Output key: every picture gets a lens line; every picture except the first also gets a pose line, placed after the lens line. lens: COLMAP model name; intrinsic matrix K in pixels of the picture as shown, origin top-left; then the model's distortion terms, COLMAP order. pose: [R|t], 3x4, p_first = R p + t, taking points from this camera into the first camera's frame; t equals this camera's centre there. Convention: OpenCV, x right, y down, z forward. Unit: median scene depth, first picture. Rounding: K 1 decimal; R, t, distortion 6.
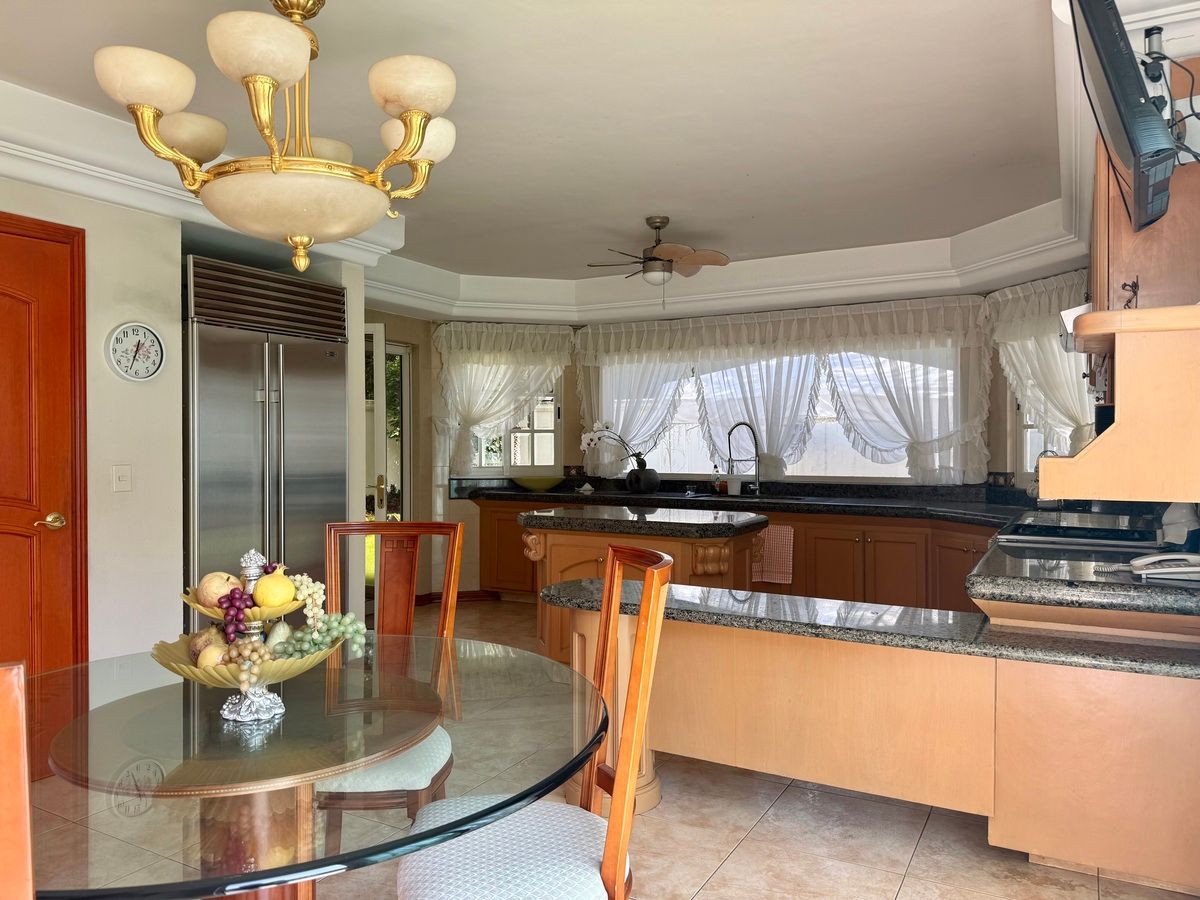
lens RADIAL K [[883.5, 0, 598.2], [0, 883.5, 450.0], [0, 0, 1]] dist [0.062255, 0.000739]
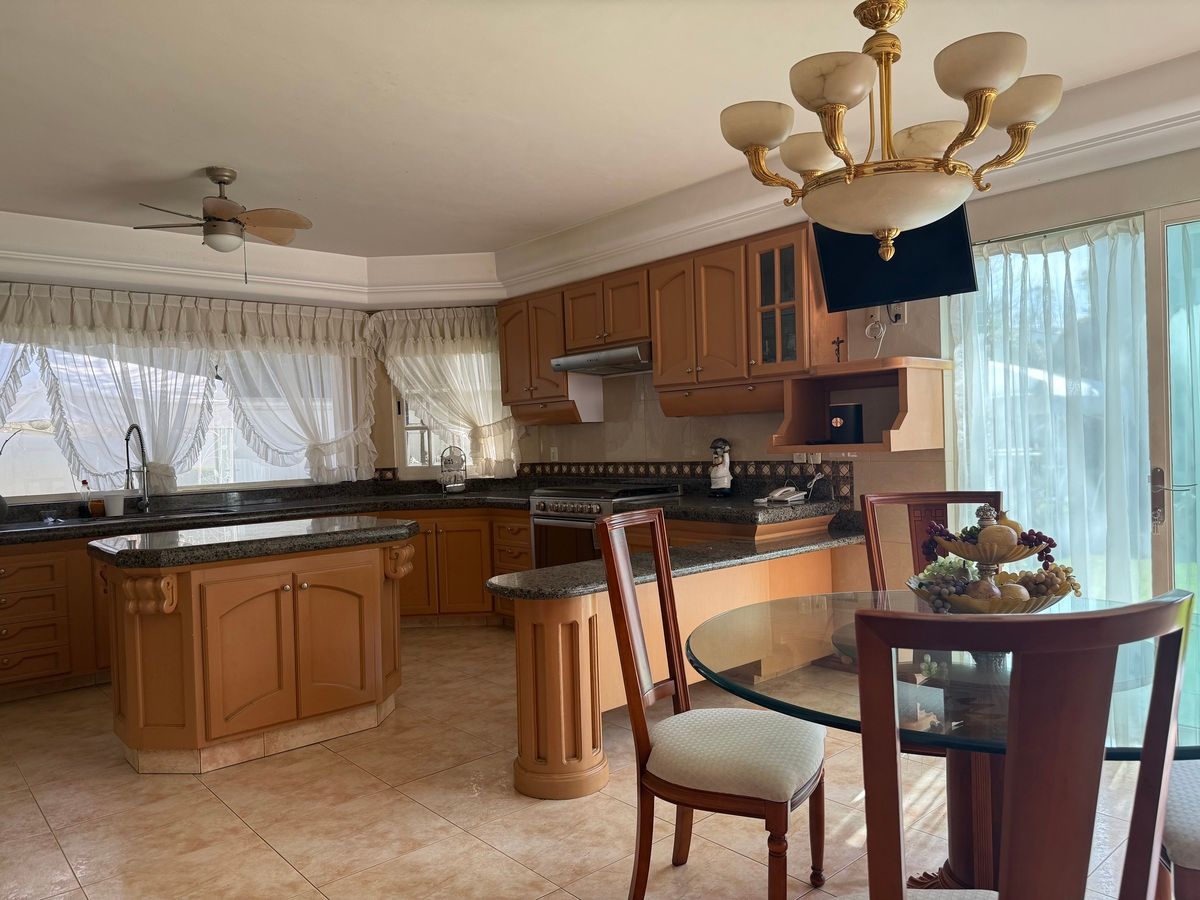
lens RADIAL K [[883.5, 0, 596.4], [0, 883.5, 454.1], [0, 0, 1]] dist [0.062255, 0.000739]
pose [[0.365291, -0.033204, 0.930301, -0.516900], [0.039586, 0.999014, 0.020112, -0.005430], [-0.930051, 0.029480, 0.366245, 0.323902]]
